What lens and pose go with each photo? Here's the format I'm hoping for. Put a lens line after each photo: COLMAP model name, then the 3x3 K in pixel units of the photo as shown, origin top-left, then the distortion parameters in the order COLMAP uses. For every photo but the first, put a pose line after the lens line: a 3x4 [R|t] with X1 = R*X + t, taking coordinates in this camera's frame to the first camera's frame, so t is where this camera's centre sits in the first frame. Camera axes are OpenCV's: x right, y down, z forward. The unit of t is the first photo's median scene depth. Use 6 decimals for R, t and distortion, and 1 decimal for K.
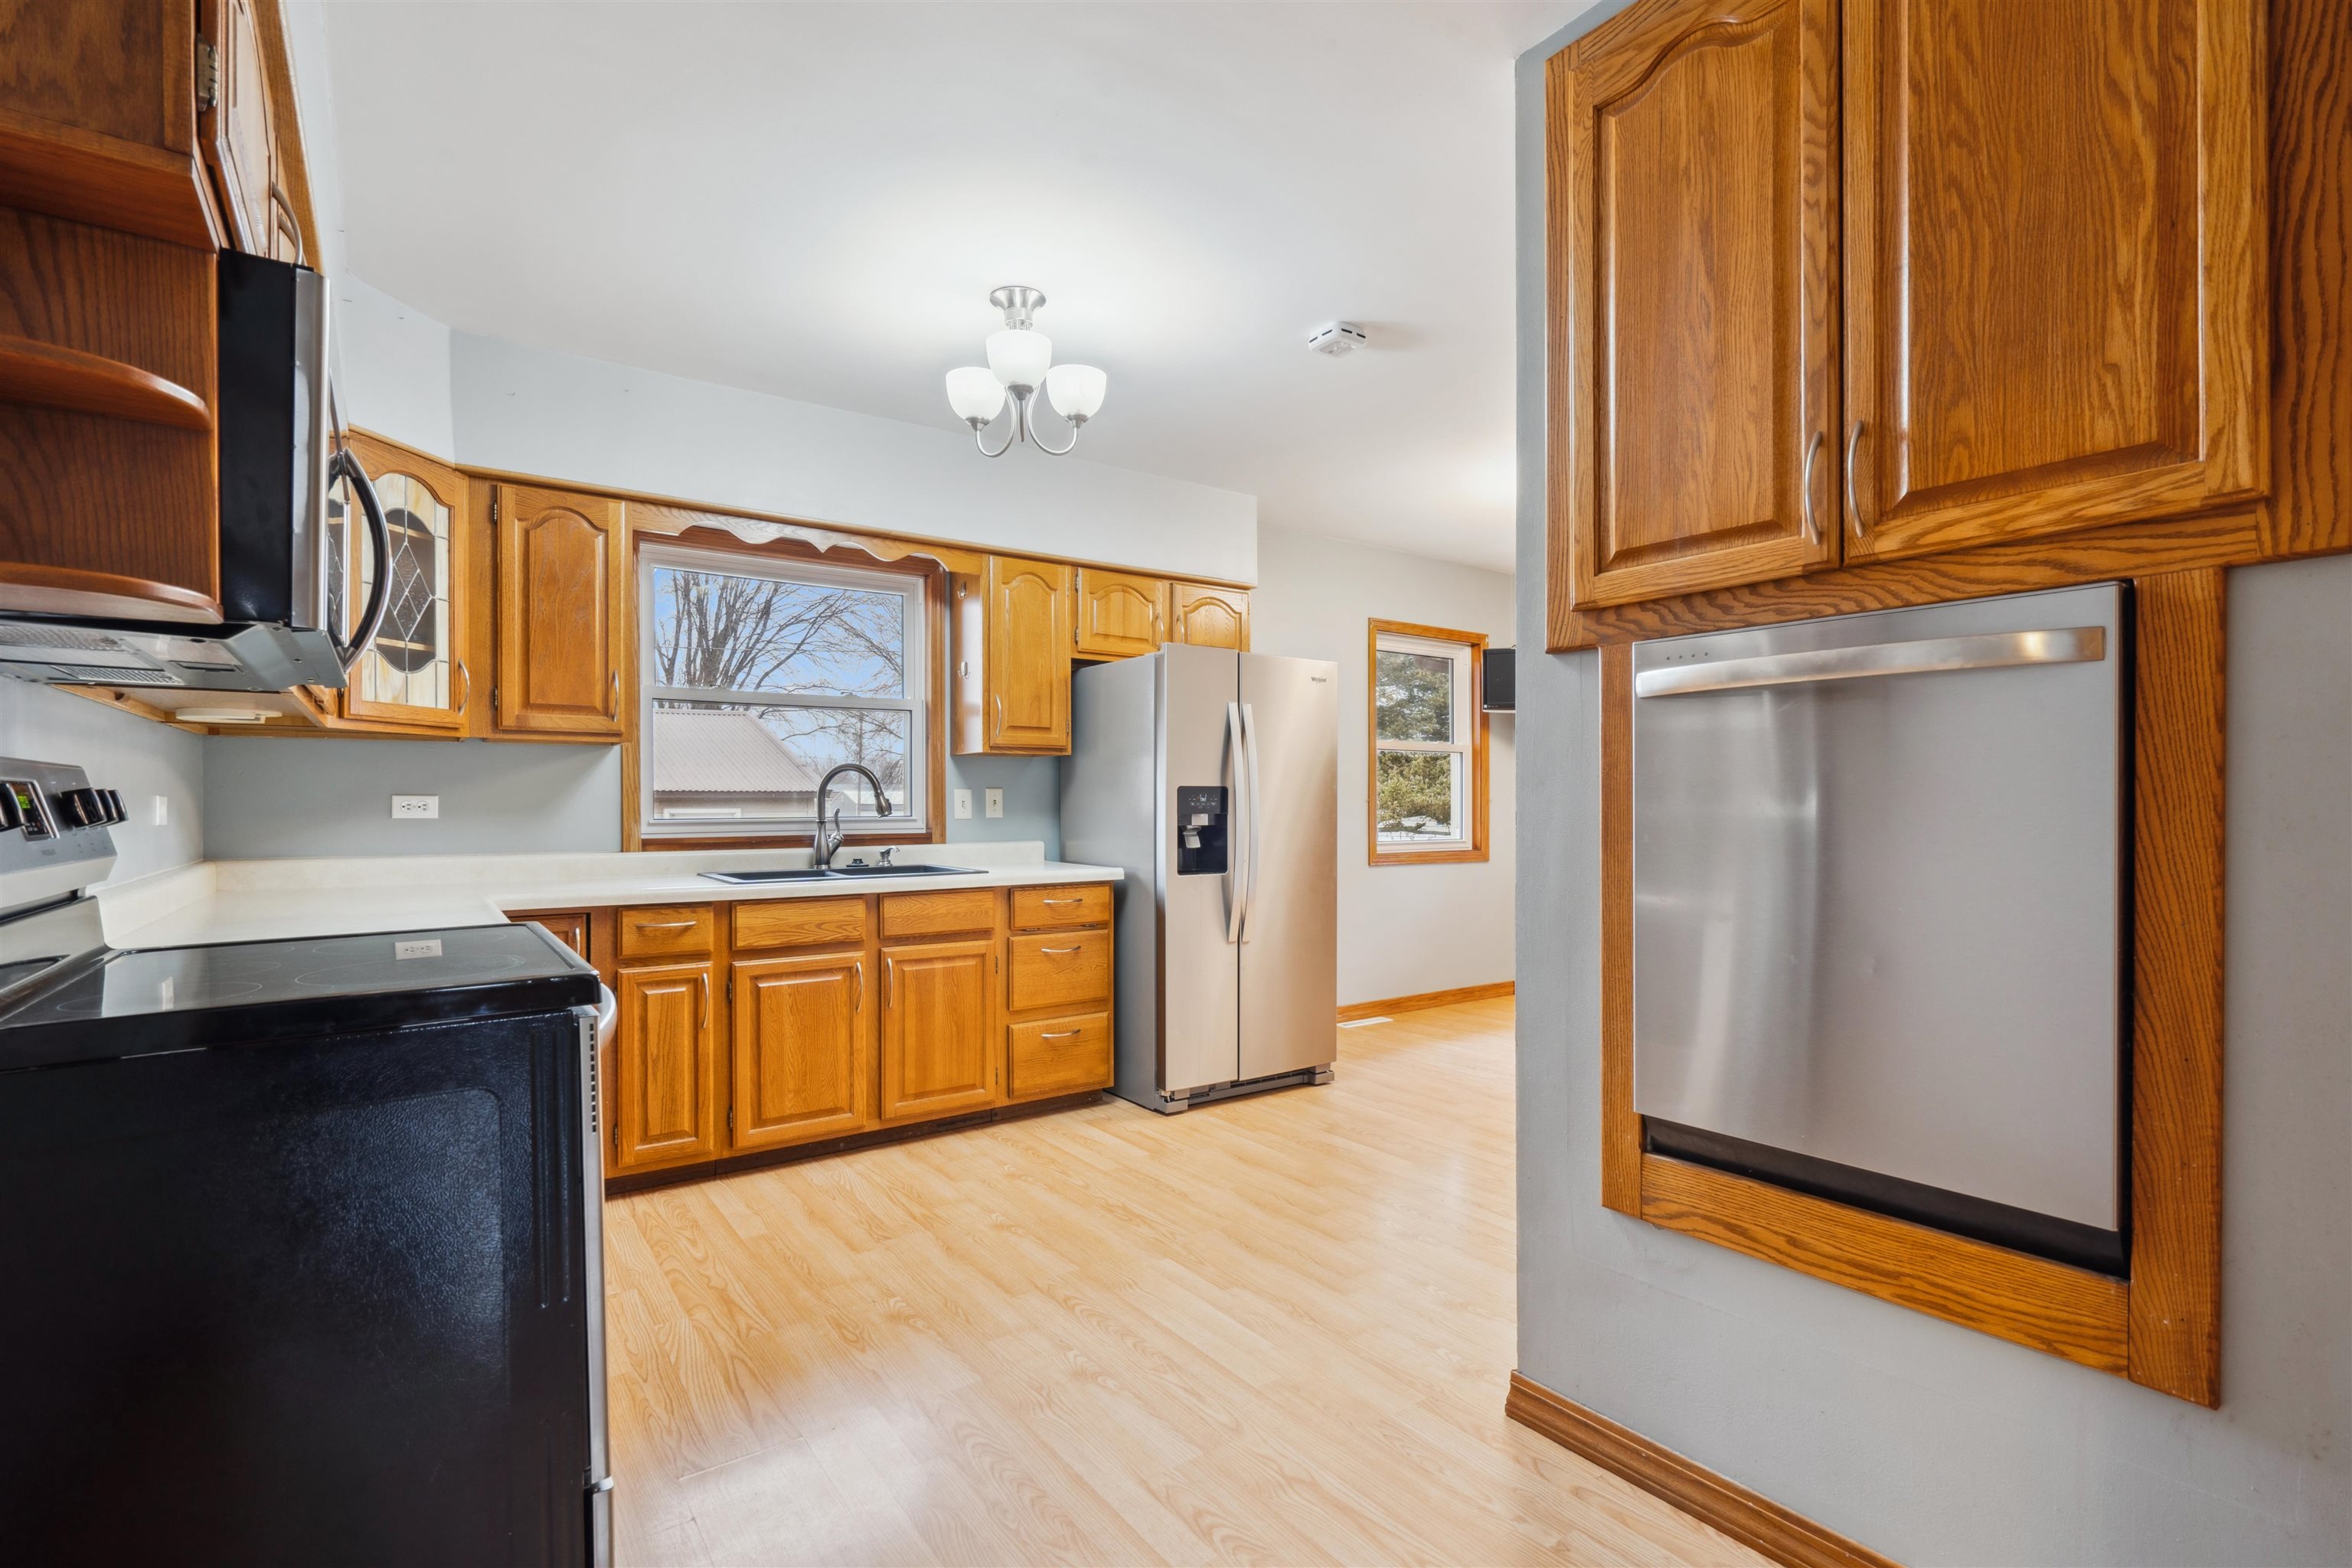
lens RADIAL K [[1070.8, 0, 1182.6], [0, 1070.8, 811.2], [0, 0, 1]] dist [-0.001040, 0.000085]
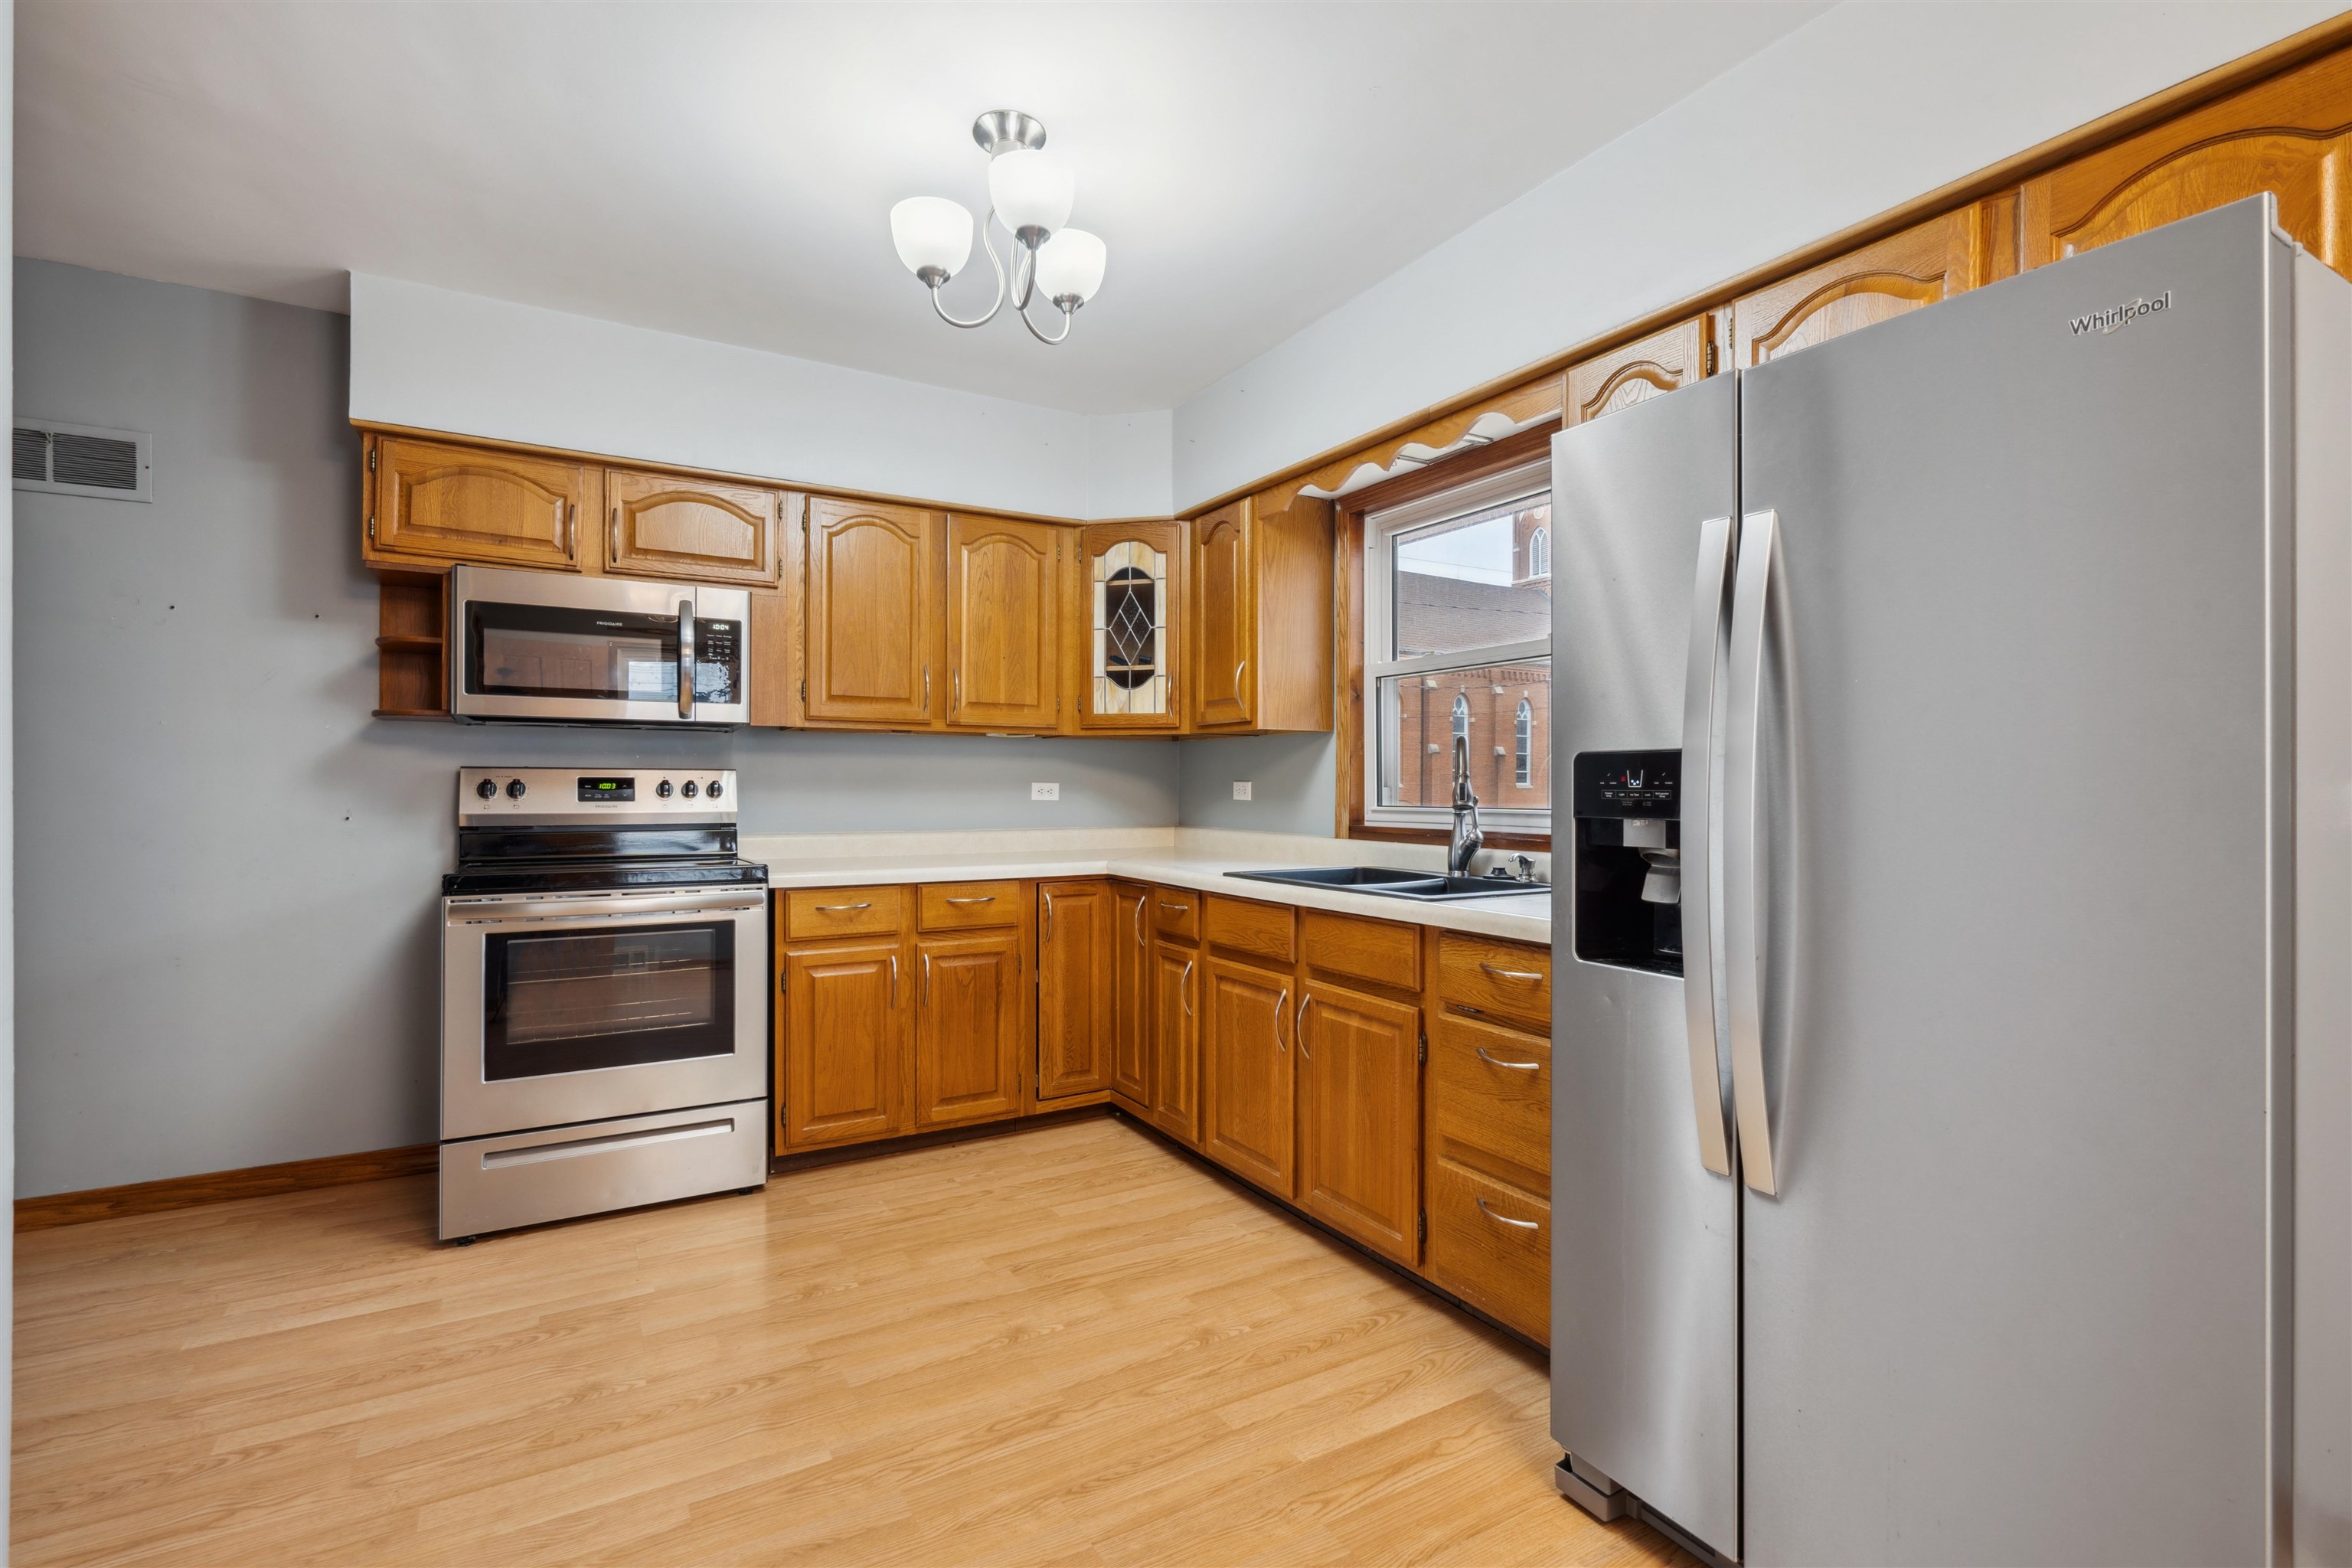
lens RADIAL K [[1072.5, 0, 1180.0], [0, 1072.5, 790.7], [0, 0, 1]] dist [-0.000565, 0.001553]
pose [[-0.094998, 0.004807, -0.995466, 0.574729], [-0.007893, 0.999953, 0.005582, -0.011454], [0.995446, 0.008388, -0.094955, 1.149452]]
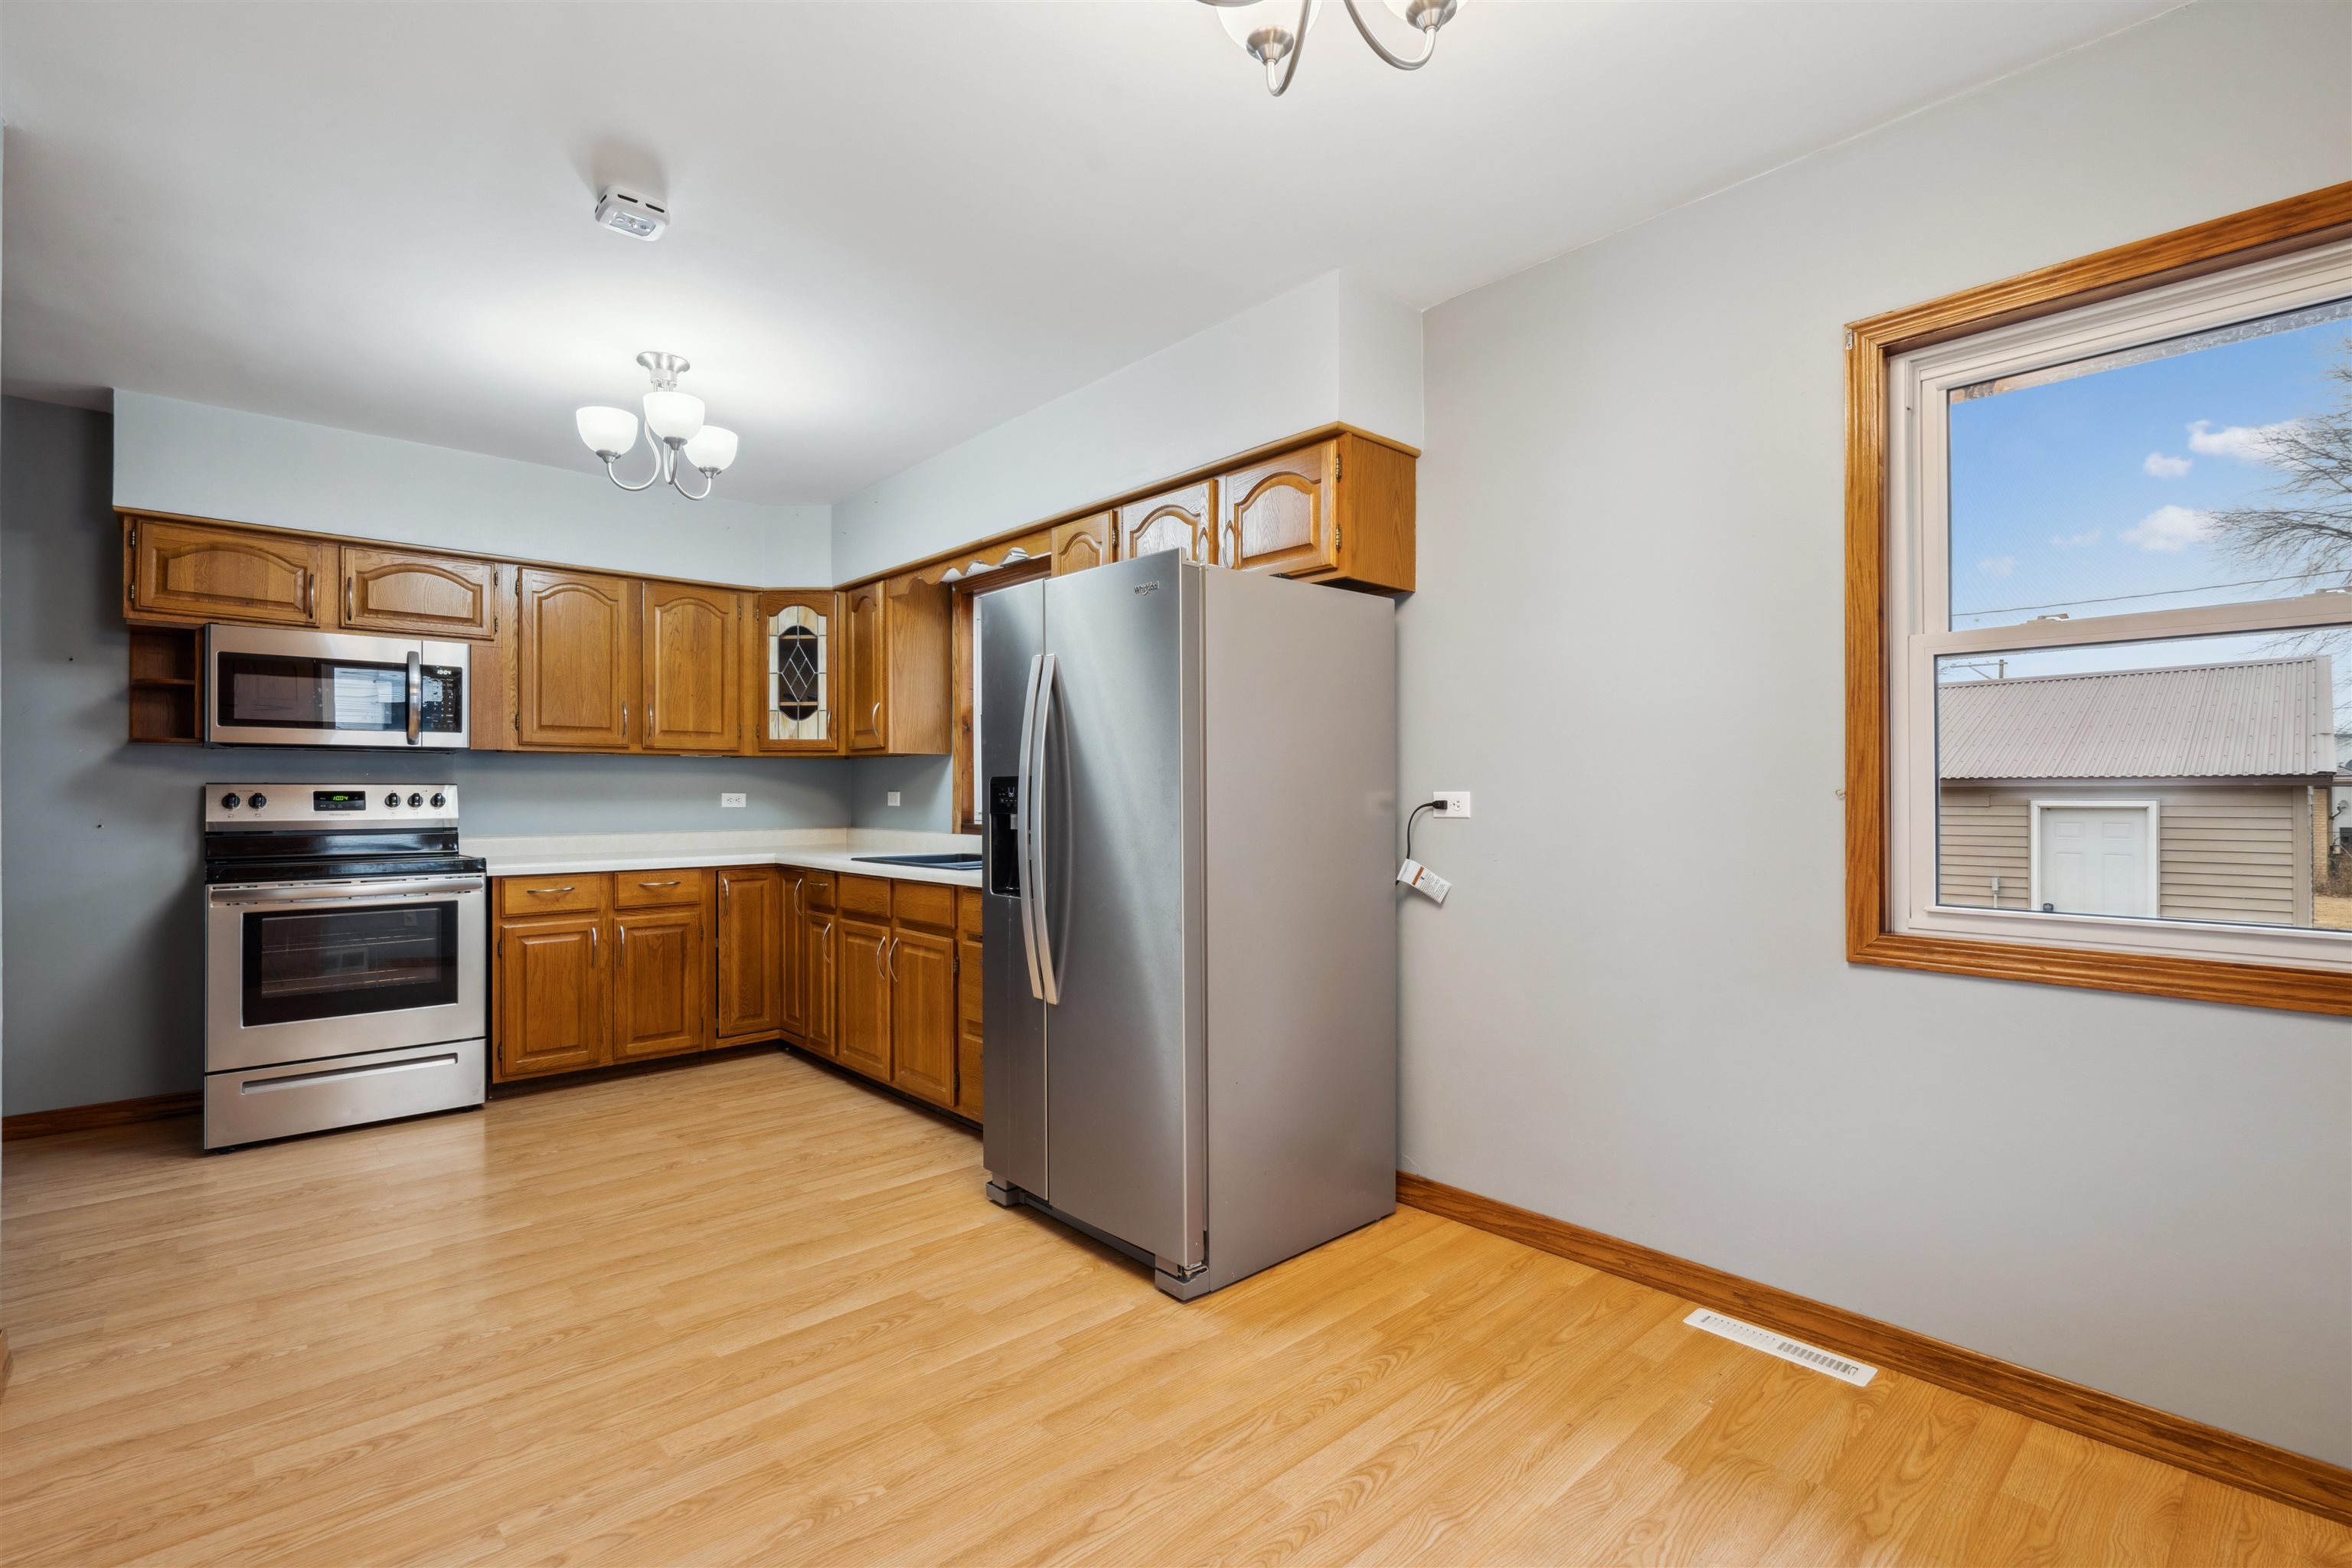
lens RADIAL K [[1072.5, 0, 1180.0], [0, 1072.5, 790.7], [0, 0, 1]] dist [-0.000565, 0.001553]
pose [[0.111872, -0.000994, -0.993722, 1.012290], [-0.002856, 0.999995, -0.001321, -0.016332], [0.993719, 0.002986, 0.111868, 1.368006]]
